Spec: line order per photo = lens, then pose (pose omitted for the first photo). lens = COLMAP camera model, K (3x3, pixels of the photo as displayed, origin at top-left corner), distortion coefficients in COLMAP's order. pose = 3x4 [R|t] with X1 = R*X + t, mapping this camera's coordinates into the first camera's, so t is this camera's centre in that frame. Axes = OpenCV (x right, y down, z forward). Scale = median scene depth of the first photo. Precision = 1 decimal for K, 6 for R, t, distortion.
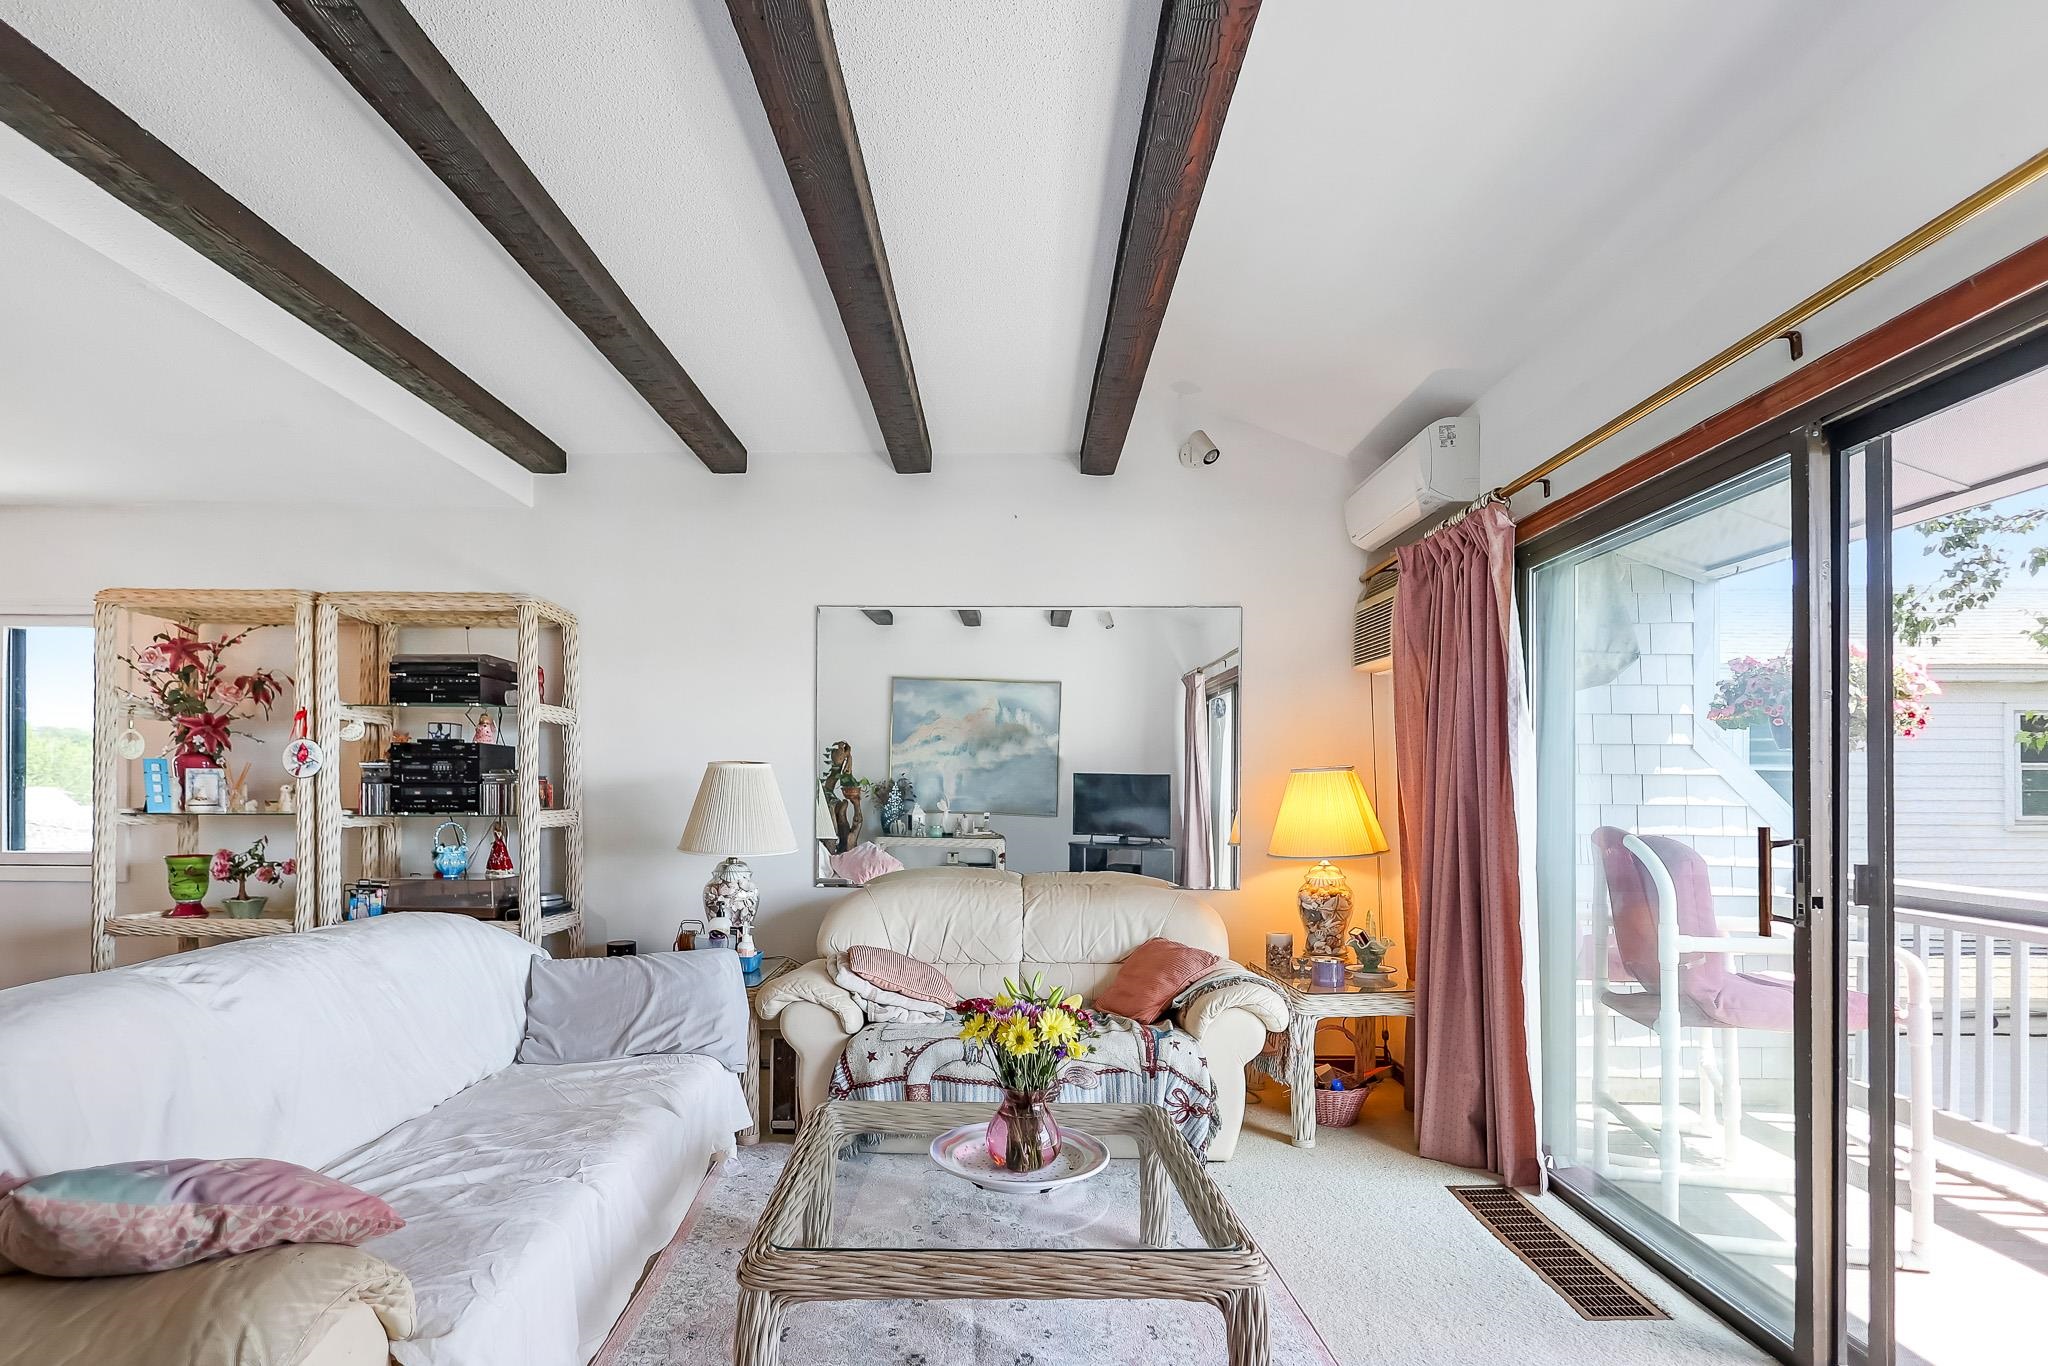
lens RADIAL K [[1018.9, 0, 1037.6], [0, 1018.9, 787.4], [0, 0, 1]] dist [-0.001910, -0.000262]
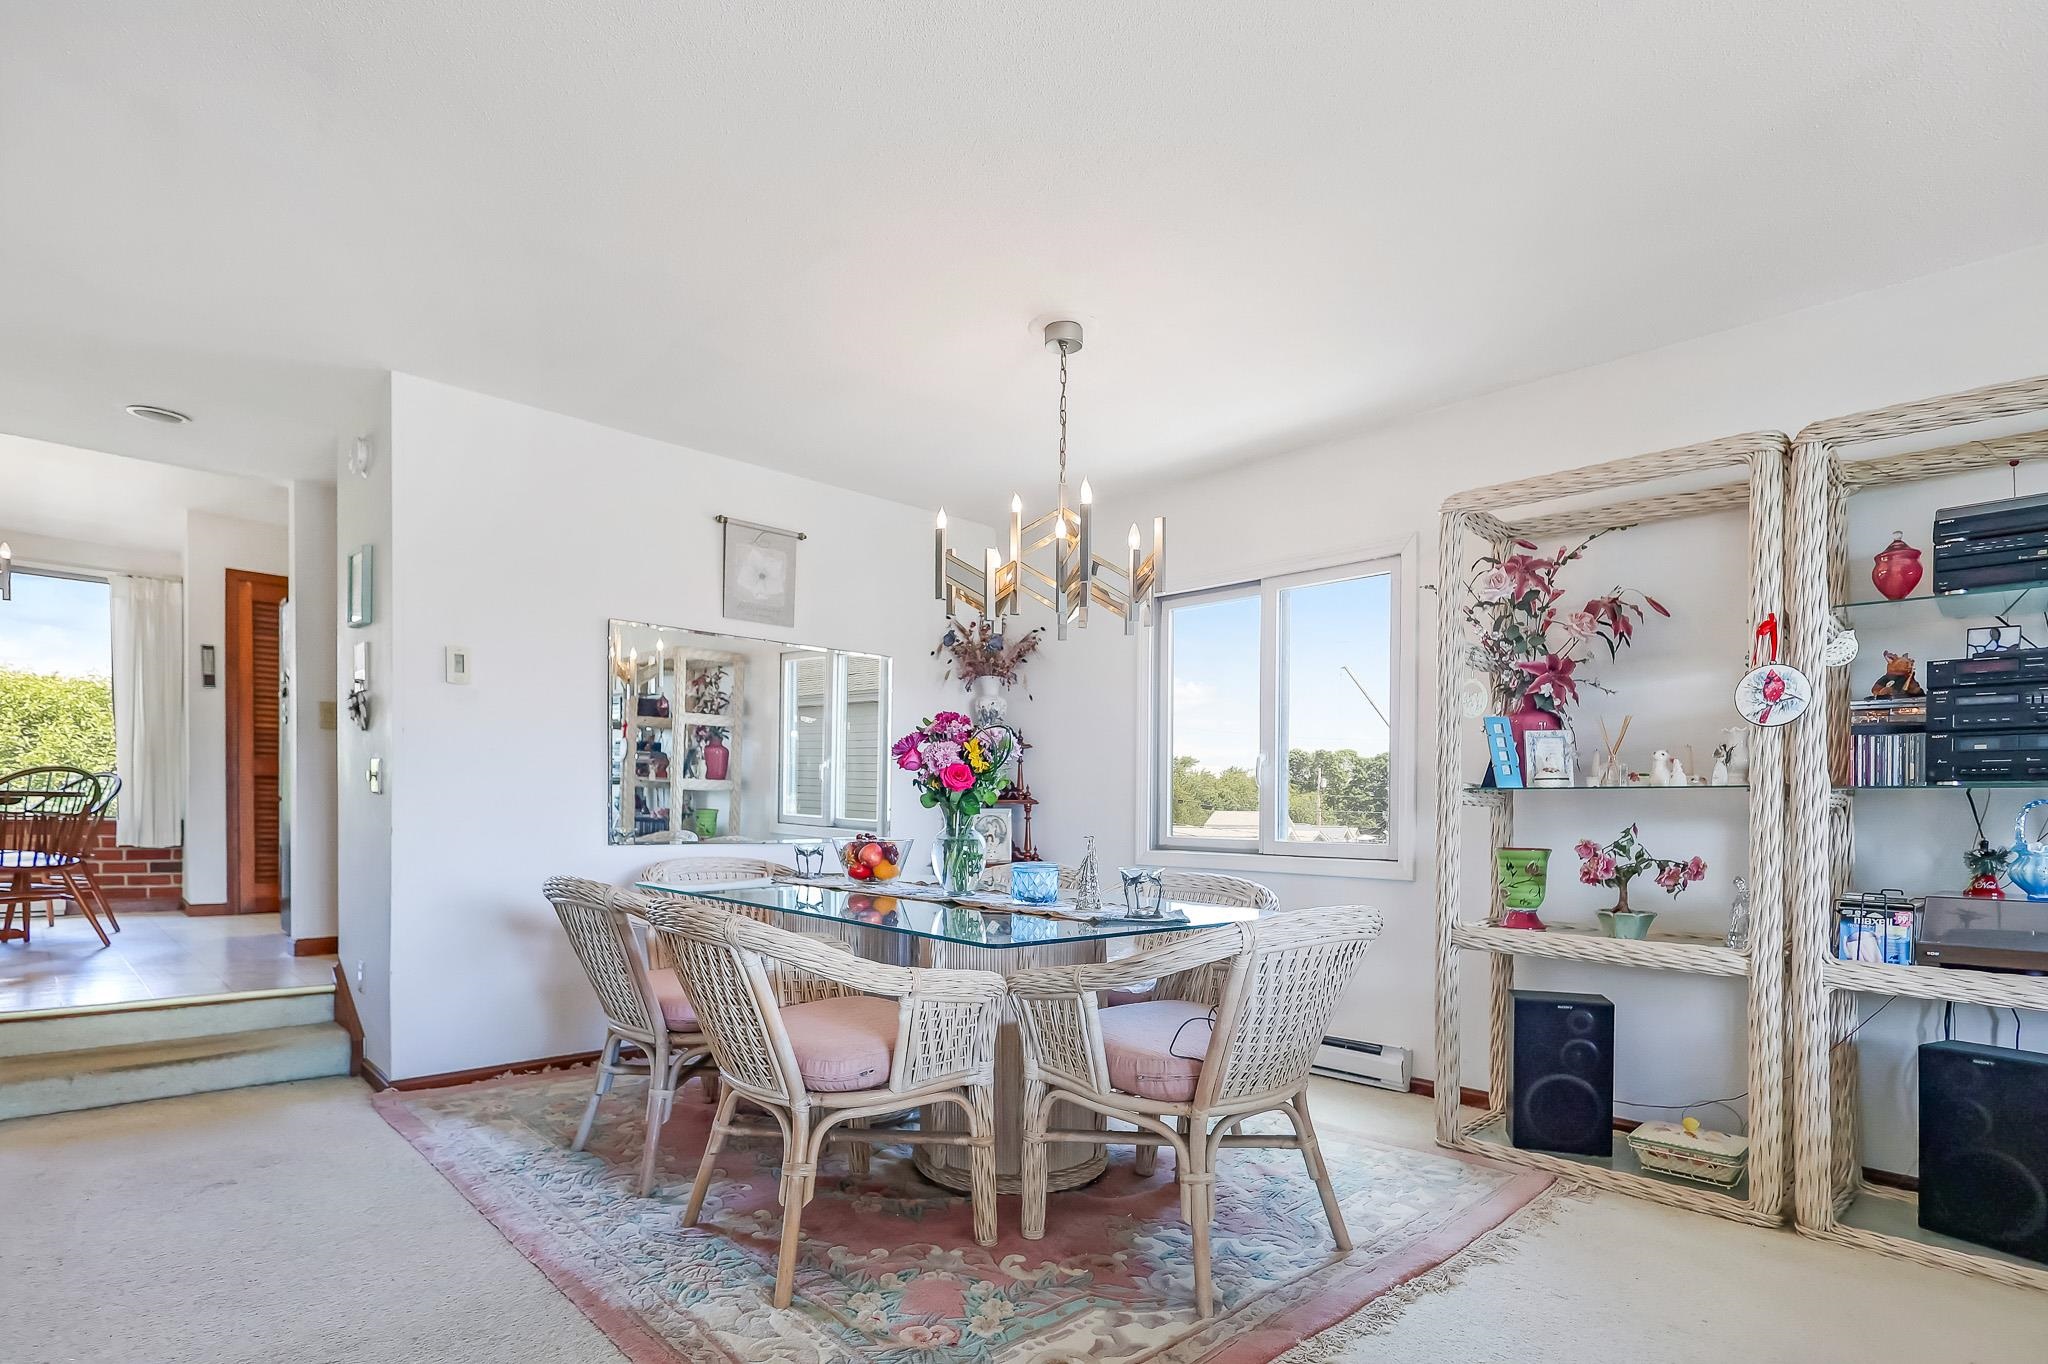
lens RADIAL K [[1018.9, 0, 1015.4], [0, 1018.9, 831.3], [0, 0, 1]] dist [-0.001910, -0.000262]
pose [[0.704385, 0.016162, -0.709634, -0.593987], [-0.008424, 0.999861, 0.014409, 0.049218], [0.709768, -0.004172, 0.704423, 0.221240]]
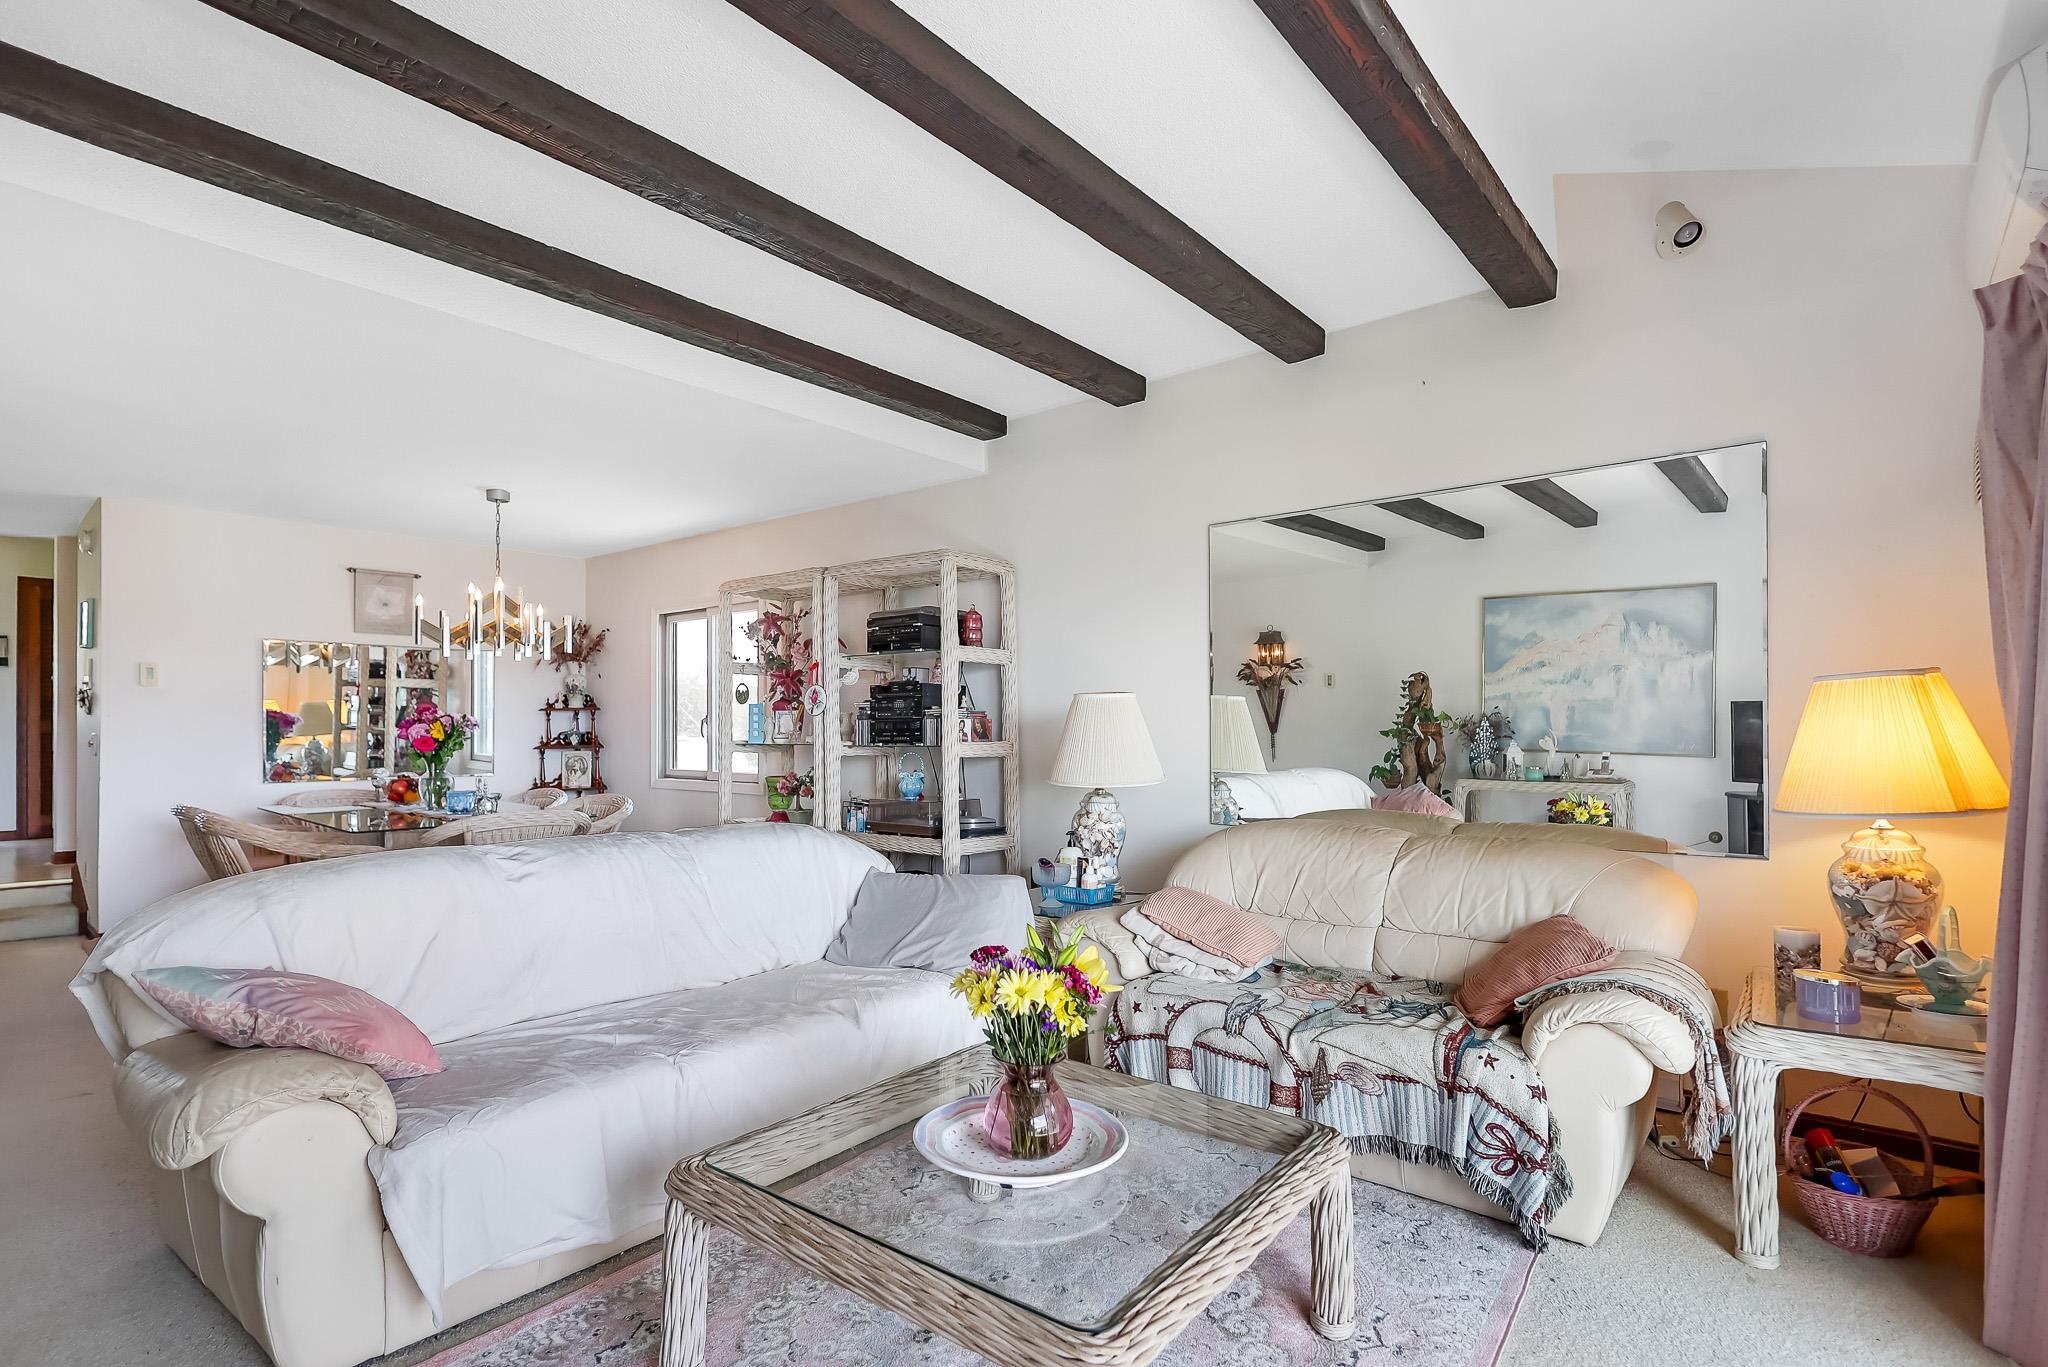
lens RADIAL K [[1018.9, 0, 1038.0], [0, 1018.9, 721.3], [0, 0, 1]] dist [-0.001910, -0.000262]
pose [[0.770466, -0.013822, -0.637331, 0.292870], [0.008164, 0.999897, -0.011817, 0.014639], [0.637428, 0.003902, 0.770500, 0.197376]]
